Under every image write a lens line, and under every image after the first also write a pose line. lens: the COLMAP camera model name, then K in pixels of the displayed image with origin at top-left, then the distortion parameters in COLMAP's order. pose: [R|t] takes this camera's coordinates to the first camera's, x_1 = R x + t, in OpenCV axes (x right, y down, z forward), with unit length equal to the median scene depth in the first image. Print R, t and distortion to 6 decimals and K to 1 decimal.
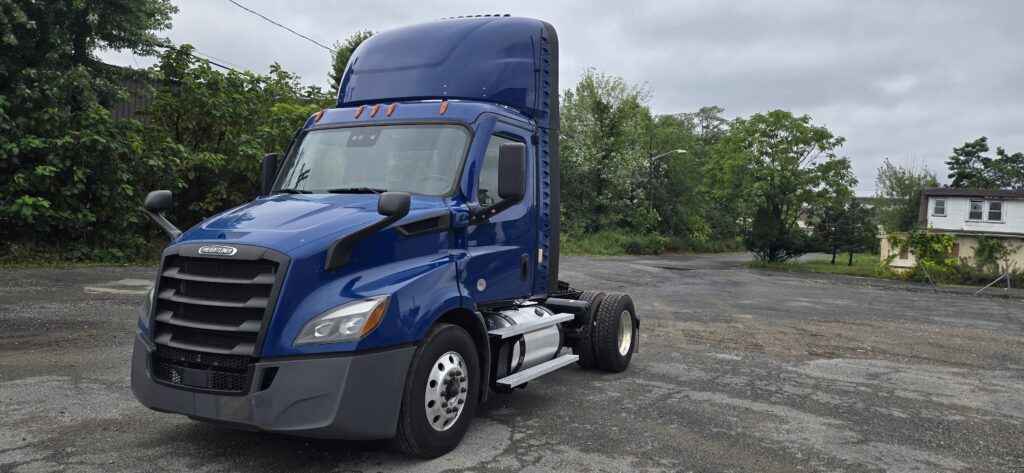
lens RADIAL K [[656.9, 0, 510.8], [0, 656.9, 232.0], [0, 0, 1]] dist [0.044117, -0.001215]
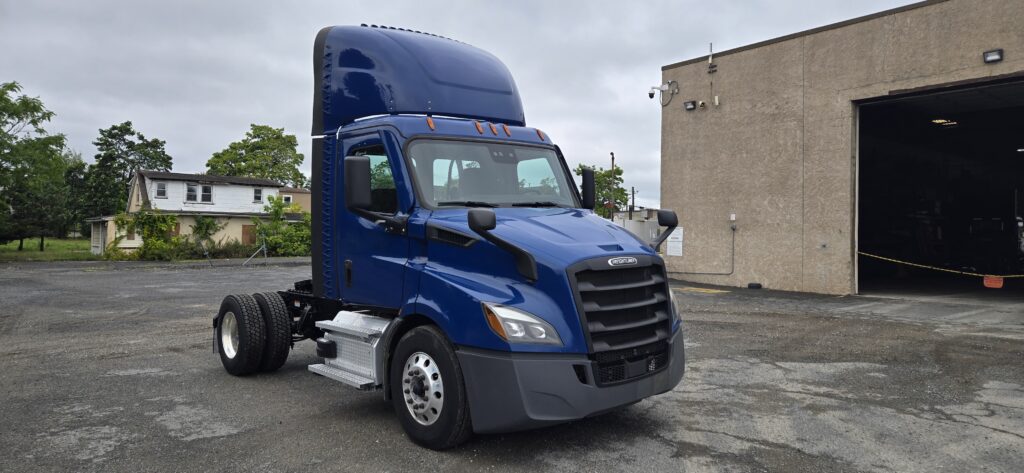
lens RADIAL K [[656.9, 0, 510.2], [0, 656.9, 237.3], [0, 0, 1]] dist [0.044117, -0.001215]
pose [[0.412399, -0.059544, 0.909055, -0.102656], [0.024054, 0.998225, 0.054473, -0.005450], [-0.910686, -0.000598, 0.413100, 0.045070]]
